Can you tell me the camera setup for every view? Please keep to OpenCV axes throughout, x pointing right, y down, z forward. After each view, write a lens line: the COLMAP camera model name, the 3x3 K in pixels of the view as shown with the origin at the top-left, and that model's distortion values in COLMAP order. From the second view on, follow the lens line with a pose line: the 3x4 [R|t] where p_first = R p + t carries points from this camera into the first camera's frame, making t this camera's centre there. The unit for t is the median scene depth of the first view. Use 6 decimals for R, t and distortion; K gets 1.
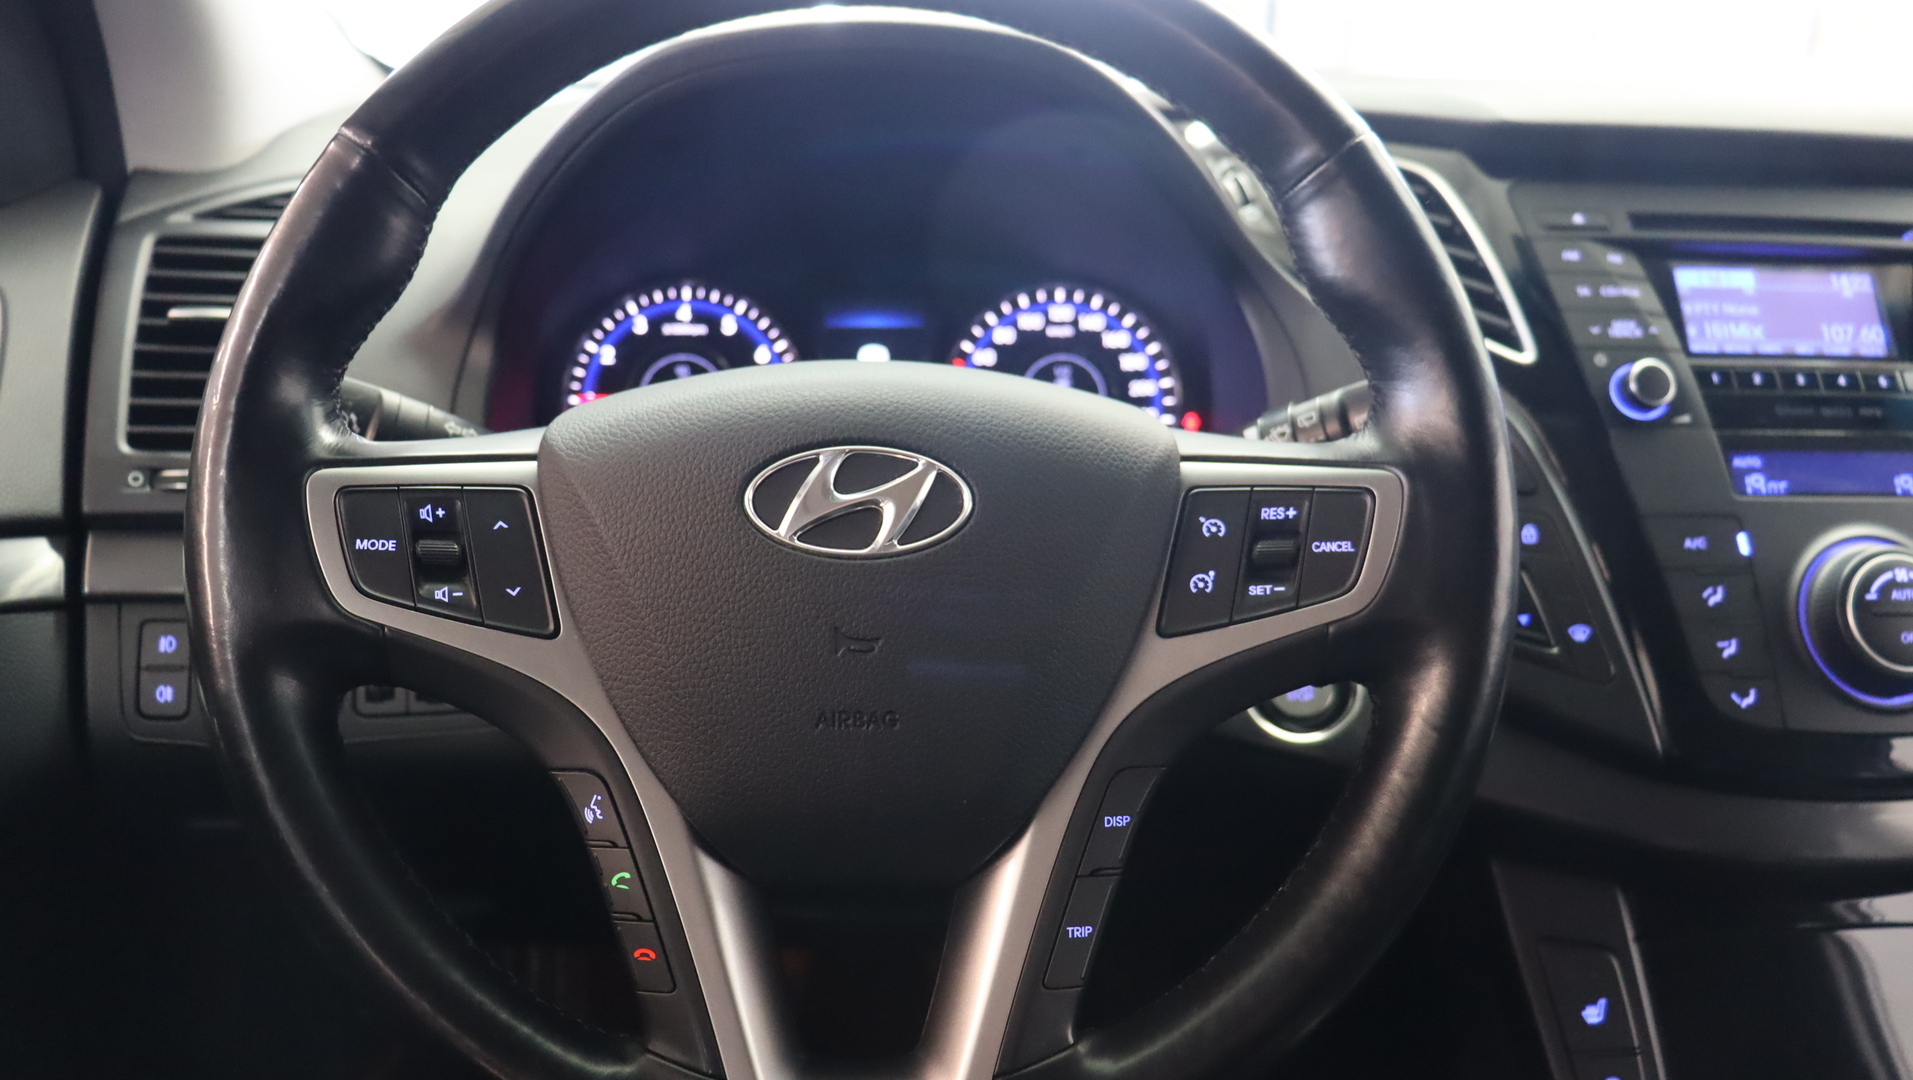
lens RADIAL K [[1576.9, 0, 972.7], [0, 1576.9, 542.6], [0, 0, 1]] dist [-0.169091, 0.121948]
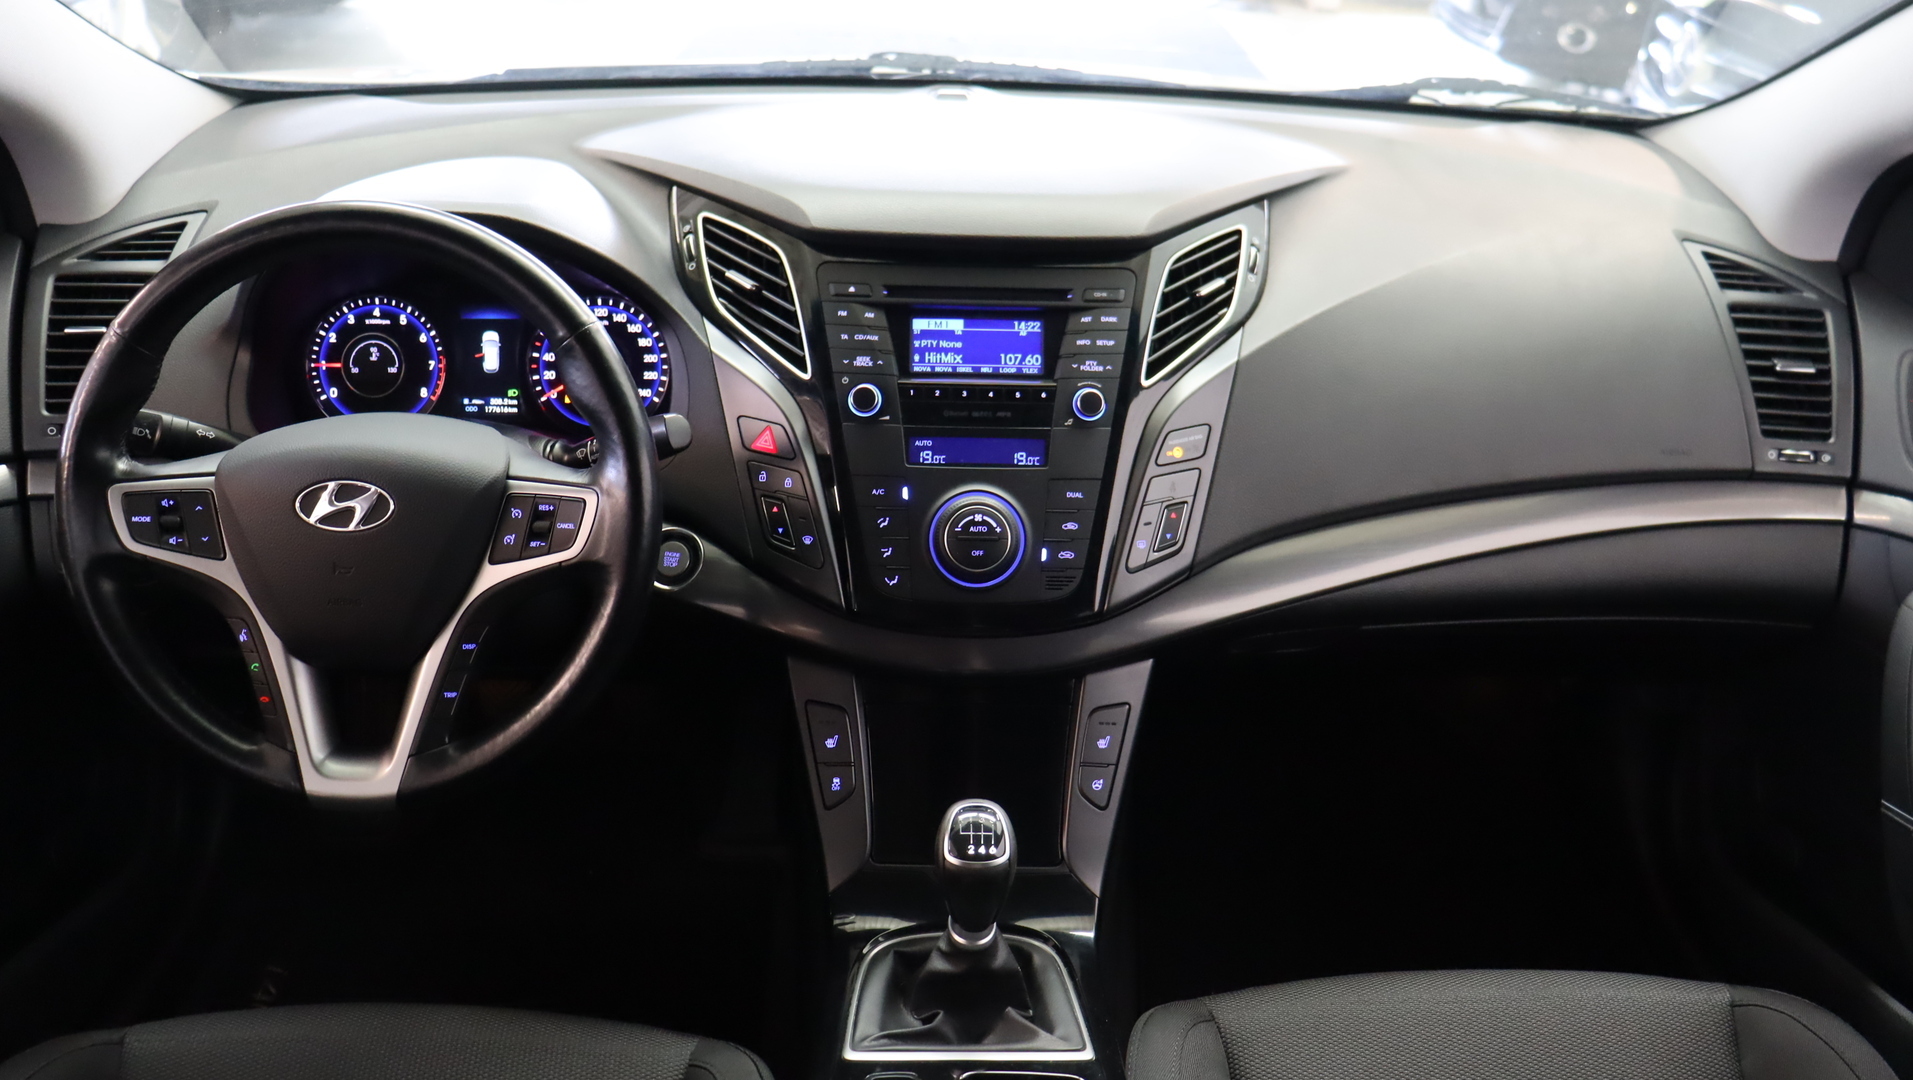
lens RADIAL K [[1576.9, 0, 954.0], [0, 1576.9, 526.1], [0, 0, 1]] dist [-0.169091, 0.121948]
pose [[0.999405, 0.025576, -0.023133, 0.588729], [-0.020976, 0.983283, 0.180873, -0.287199], [0.027372, -0.180280, 0.983234, -0.794740]]
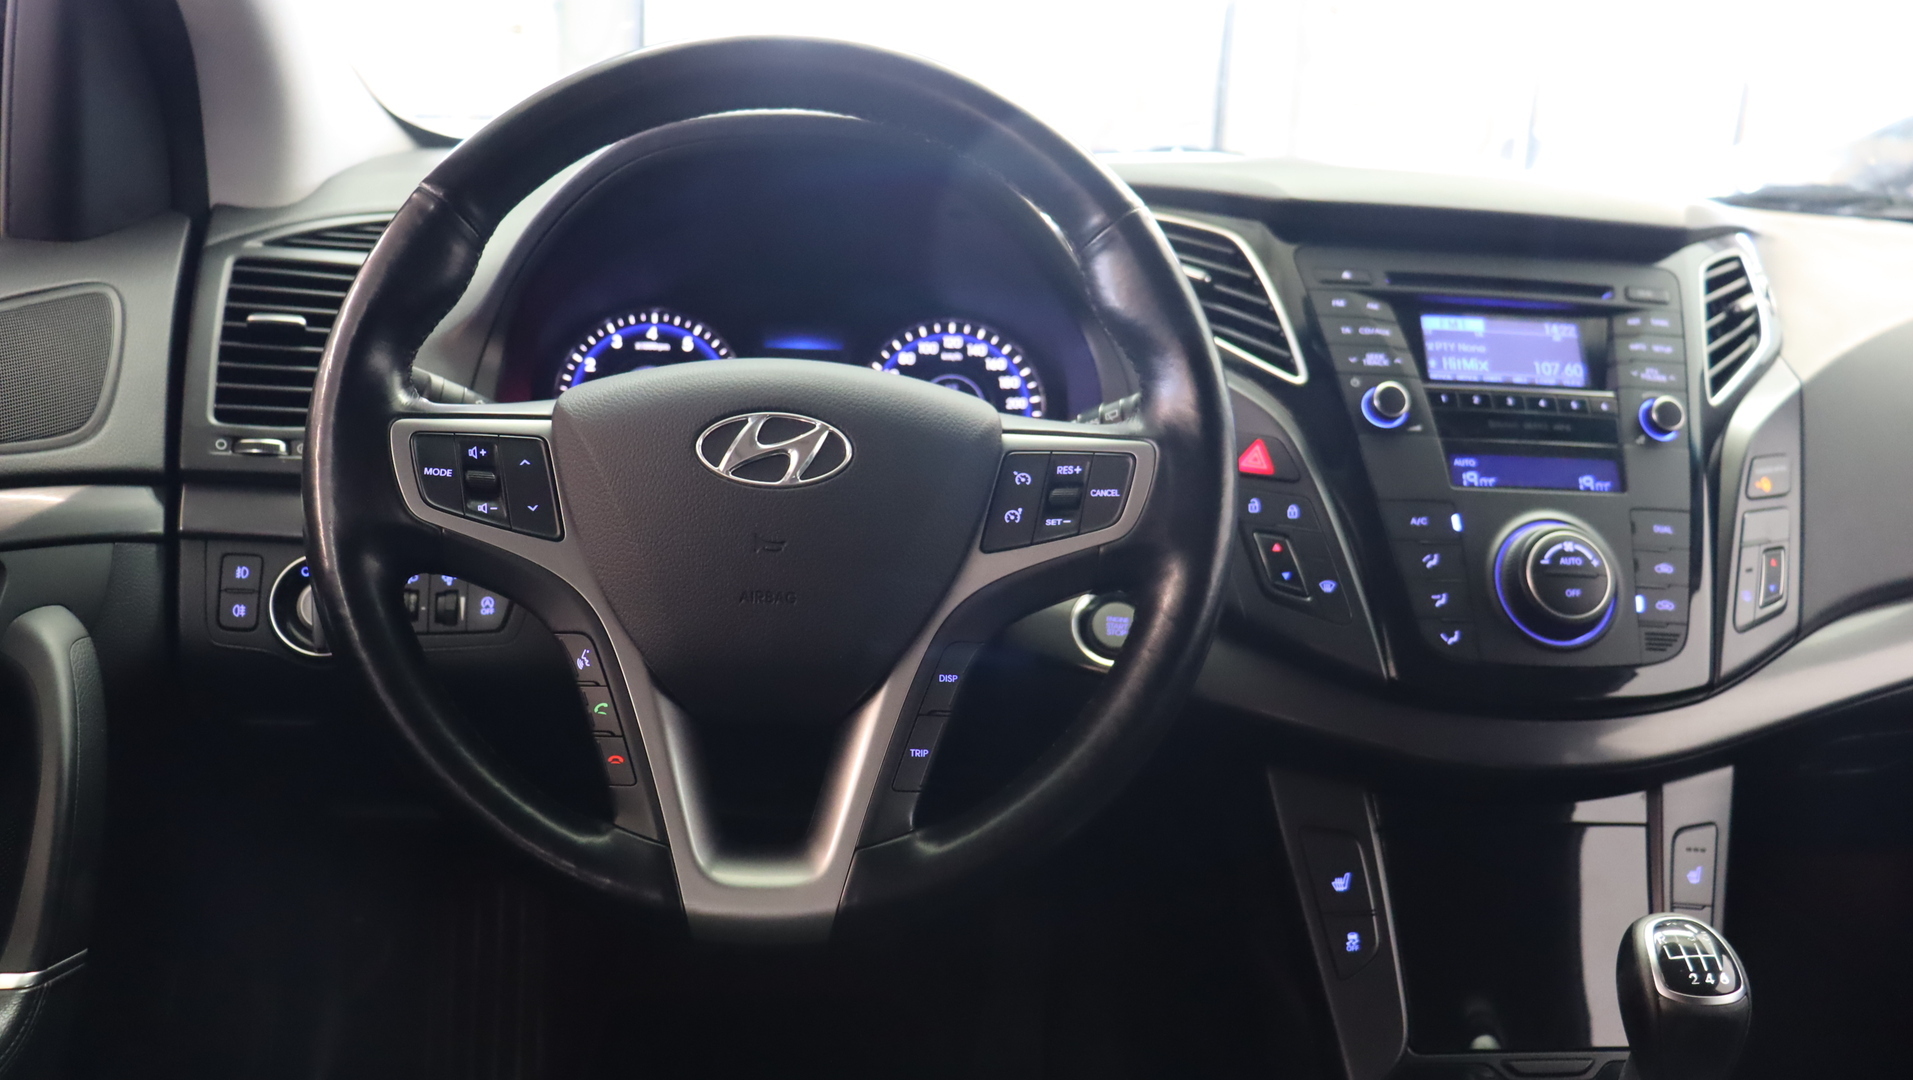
lens RADIAL K [[1576.9, 0, 972.2], [0, 1576.9, 549.5], [0, 0, 1]] dist [-0.169091, 0.121948]
pose [[0.999221, 0.025533, 0.030087, 0.048043], [-0.024568, 0.999185, -0.032041, 0.074905], [-0.030881, 0.031277, 0.999034, -0.316343]]
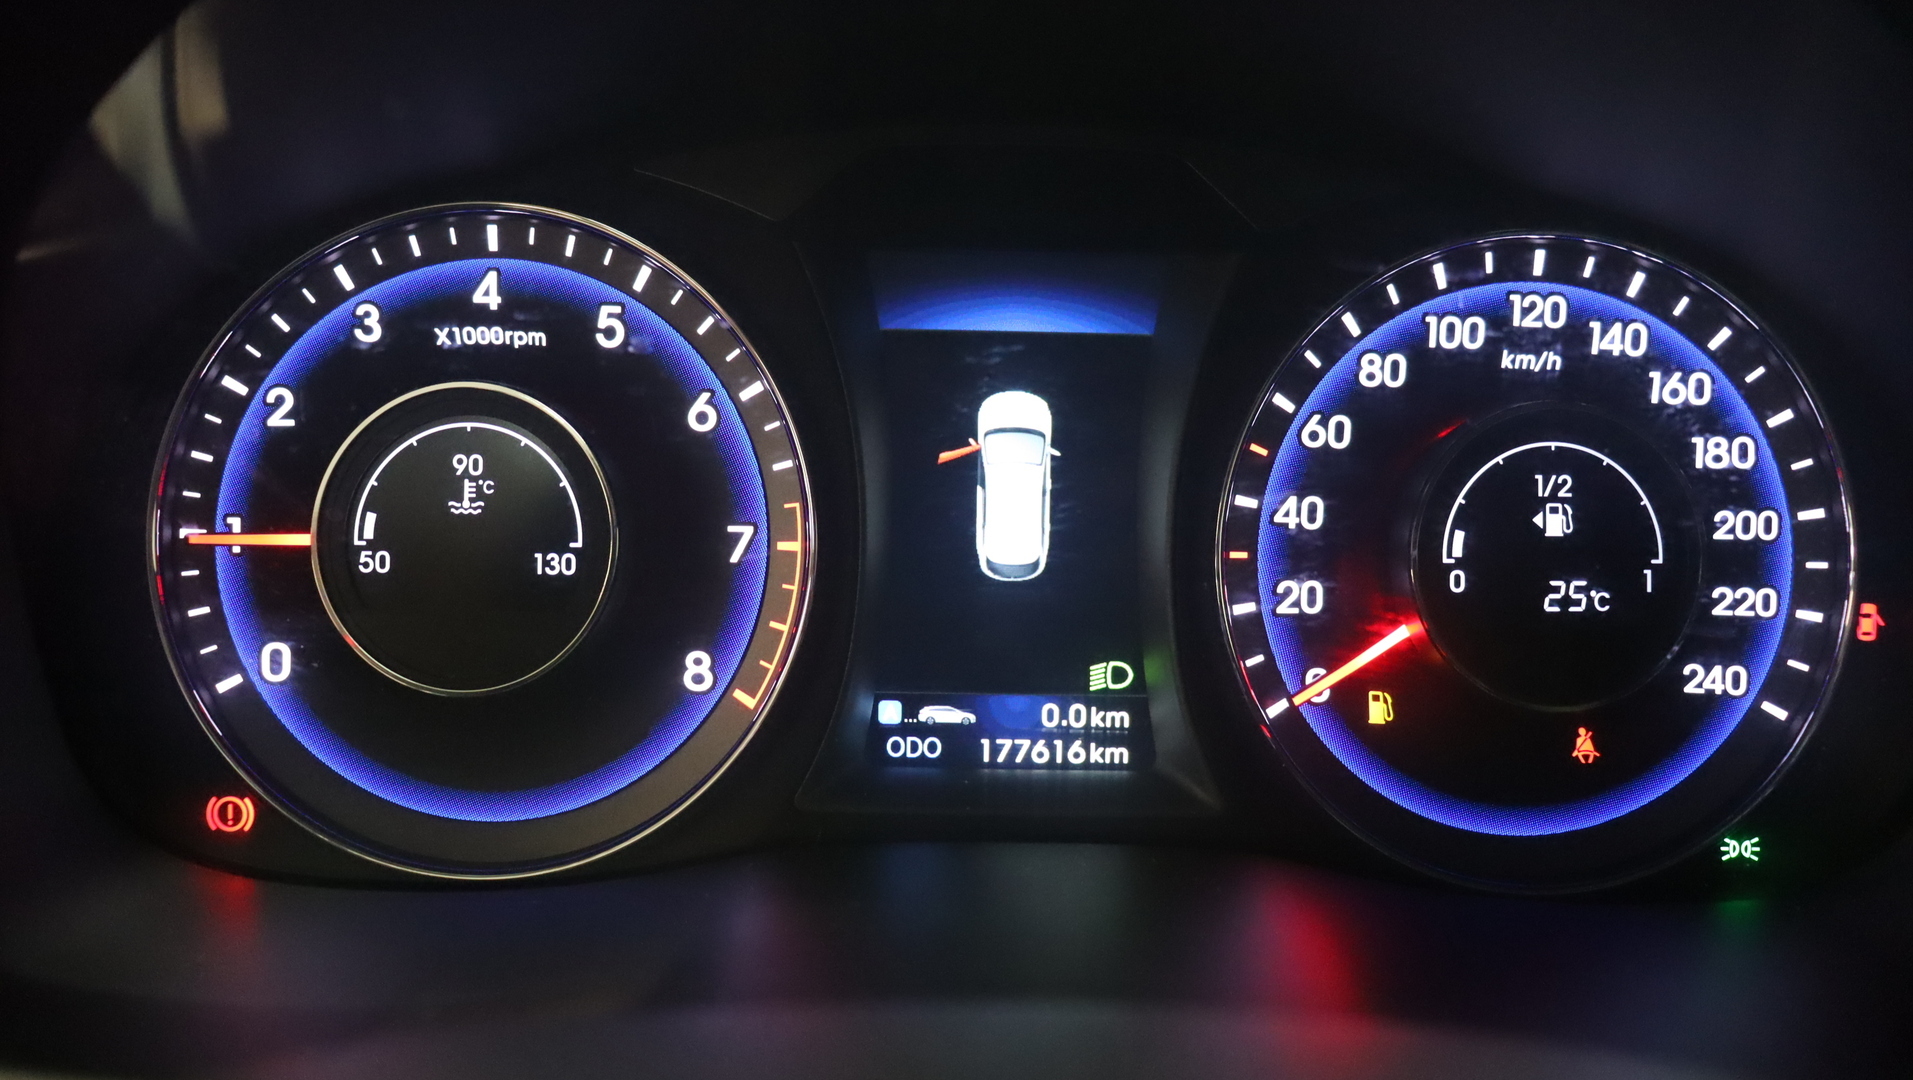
lens RADIAL K [[1576.9, 0, 949.2], [0, 1576.9, 542.1], [0, 0, 1]] dist [-0.169091, 0.121948]
pose [[0.998049, 0.028034, -0.055791, -0.071796], [-0.023544, 0.996552, 0.079562, -0.148517], [0.057829, -0.078094, 0.995267, 0.802344]]
